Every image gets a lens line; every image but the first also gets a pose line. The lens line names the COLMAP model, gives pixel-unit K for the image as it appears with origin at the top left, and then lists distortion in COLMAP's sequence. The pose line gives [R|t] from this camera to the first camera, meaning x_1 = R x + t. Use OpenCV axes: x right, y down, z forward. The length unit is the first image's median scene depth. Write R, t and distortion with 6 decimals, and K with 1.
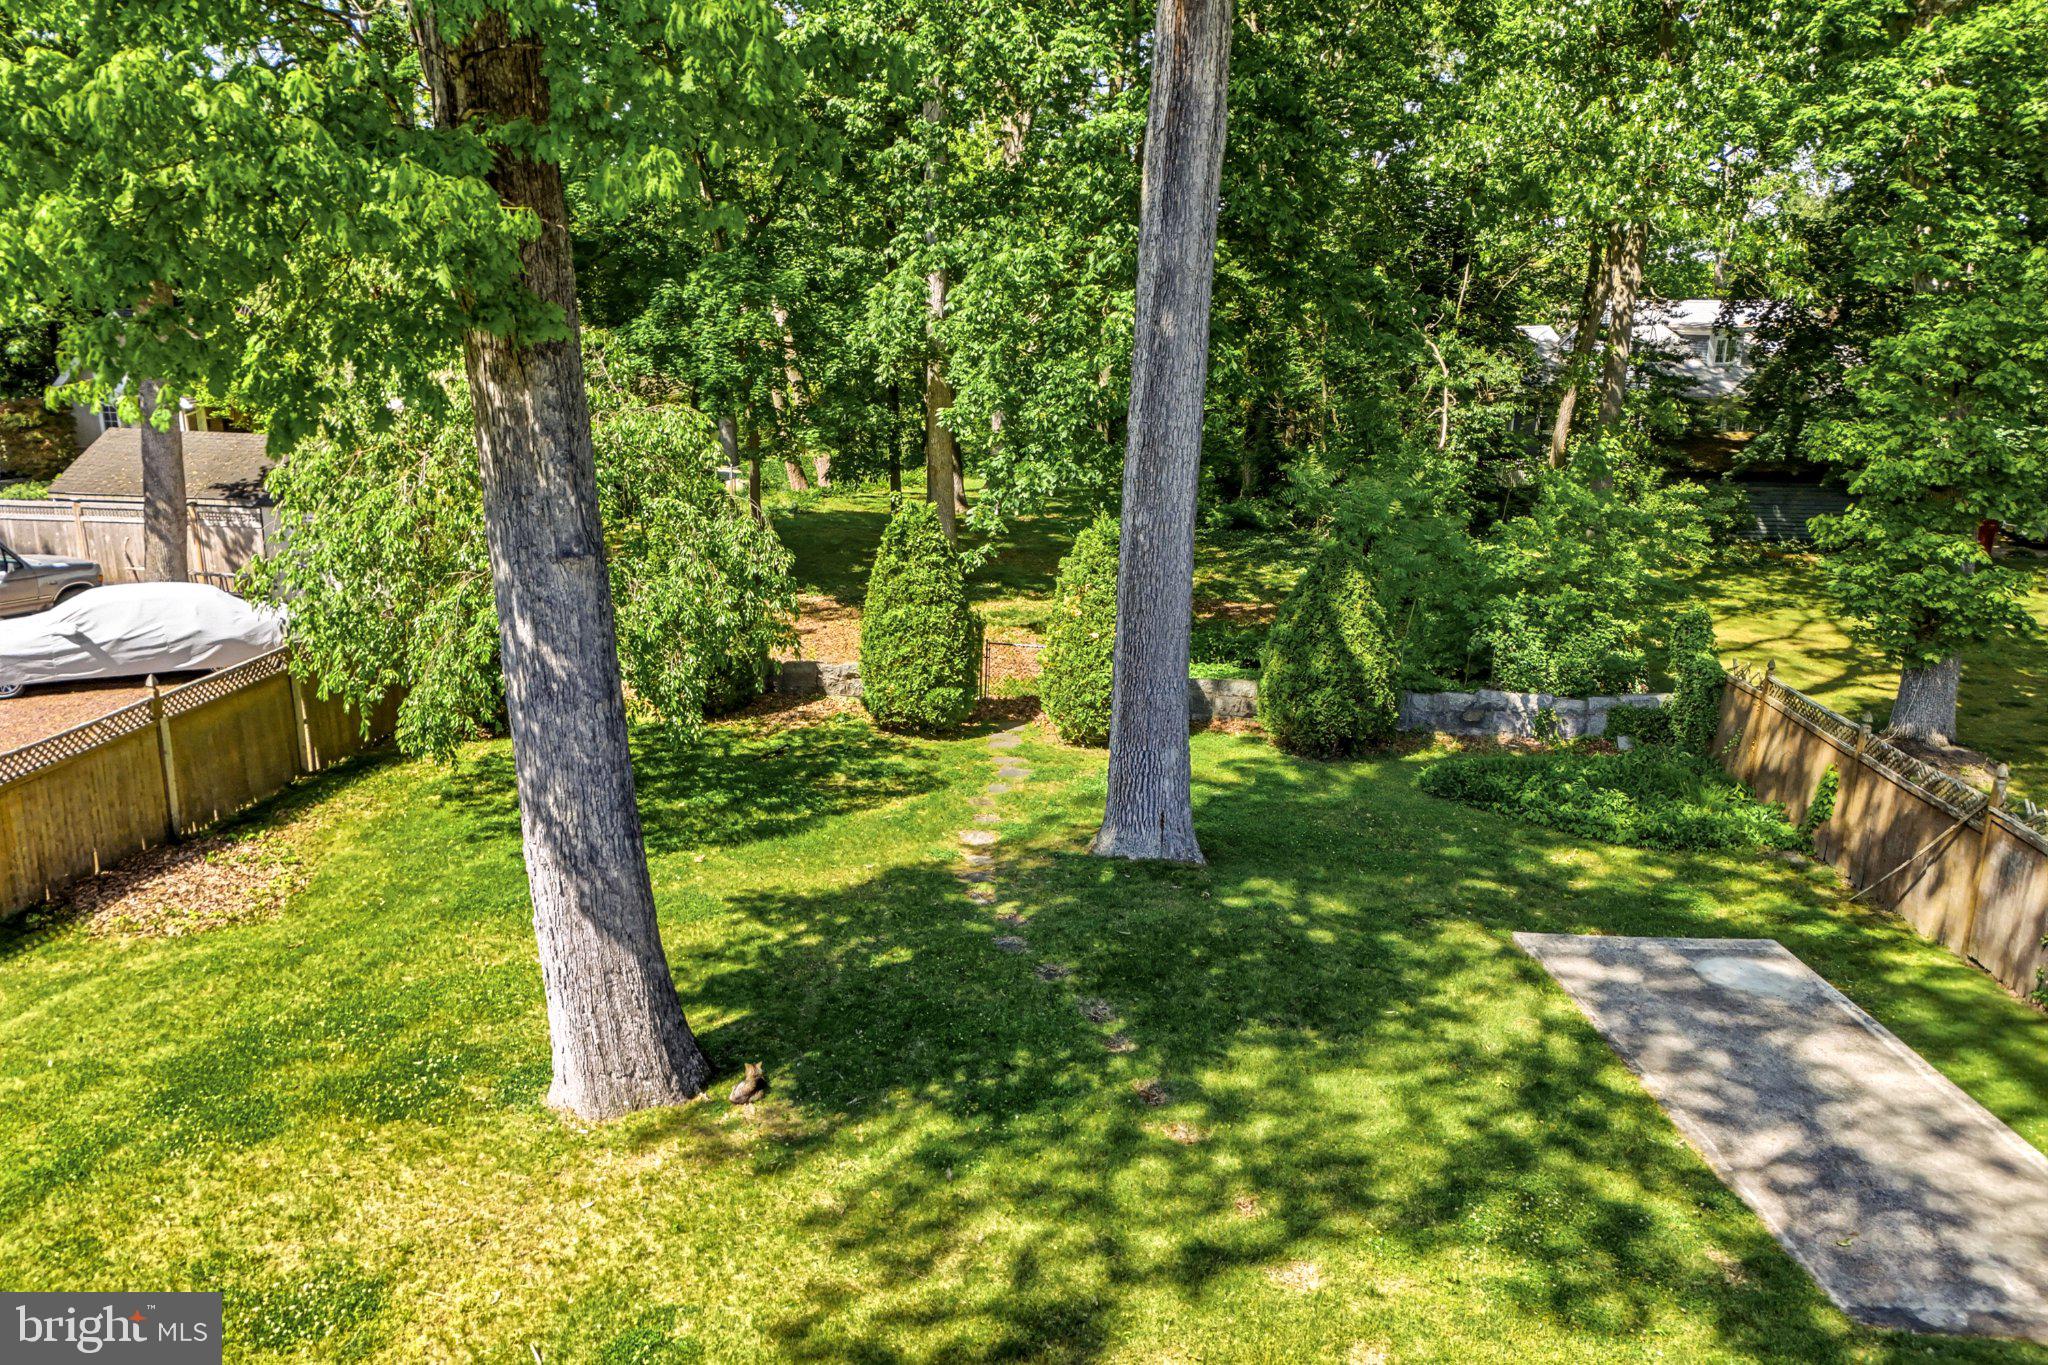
lens RADIAL K [[1438.7, 0, 1044.6], [0, 1438.7, 679.9], [0, 0, 1]] dist [0.137738, -0.172677]
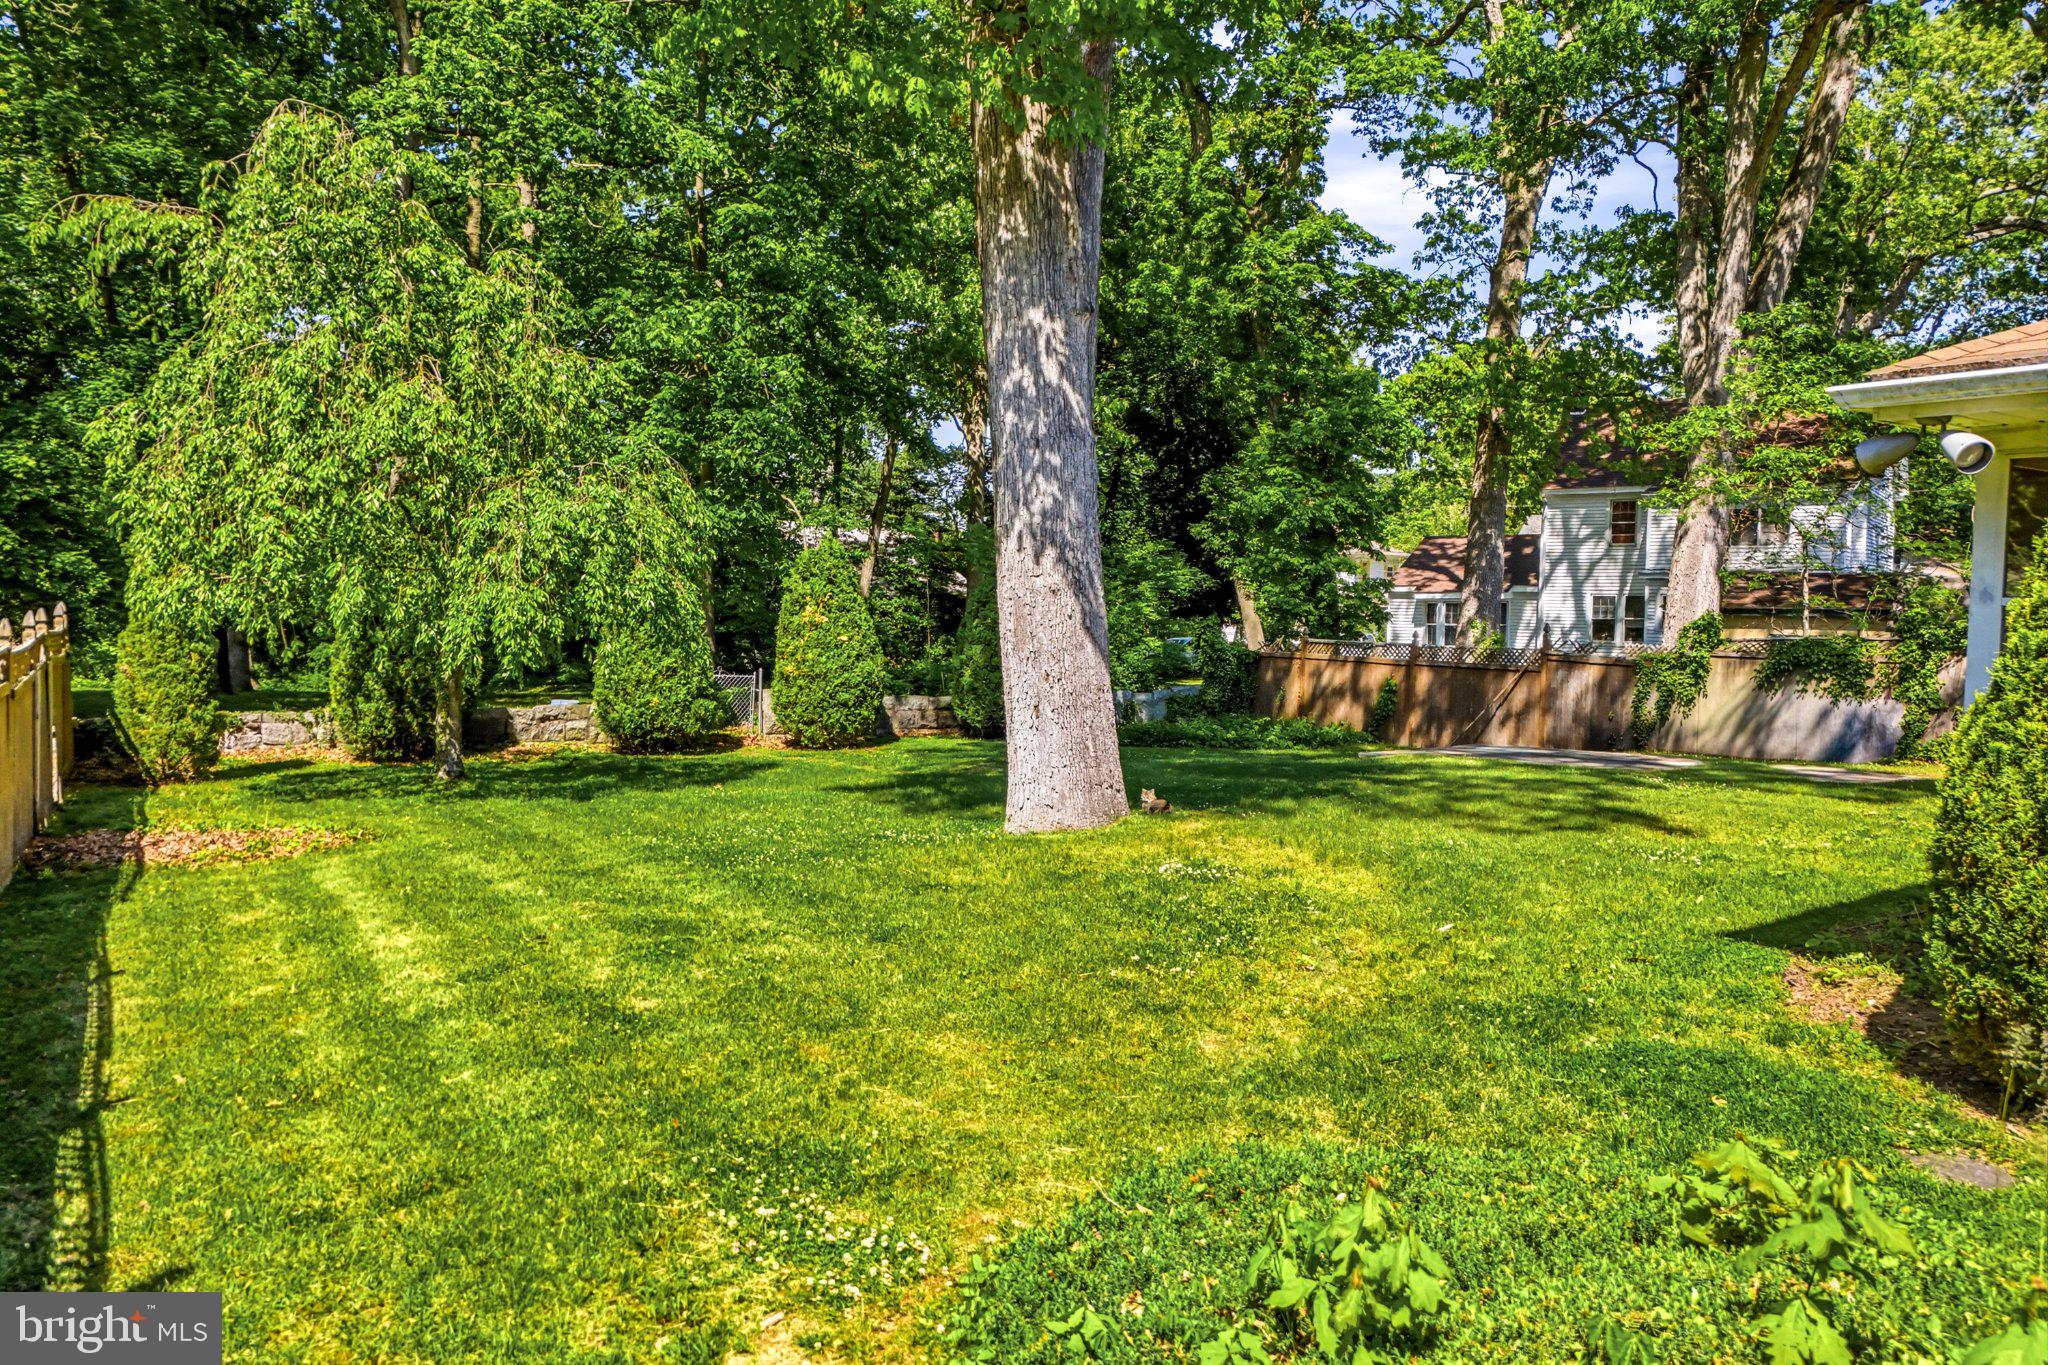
lens RADIAL K [[1438.7, 0, 1044.6], [0, 1438.7, 679.9], [0, 0, 1]] dist [0.137738, -0.172677]
pose [[0.794912, -0.045881, 0.604987, -0.493833], [0.158382, 0.978255, -0.133914, 0.165789], [-0.585688, 0.202269, 0.784893, 0.071356]]
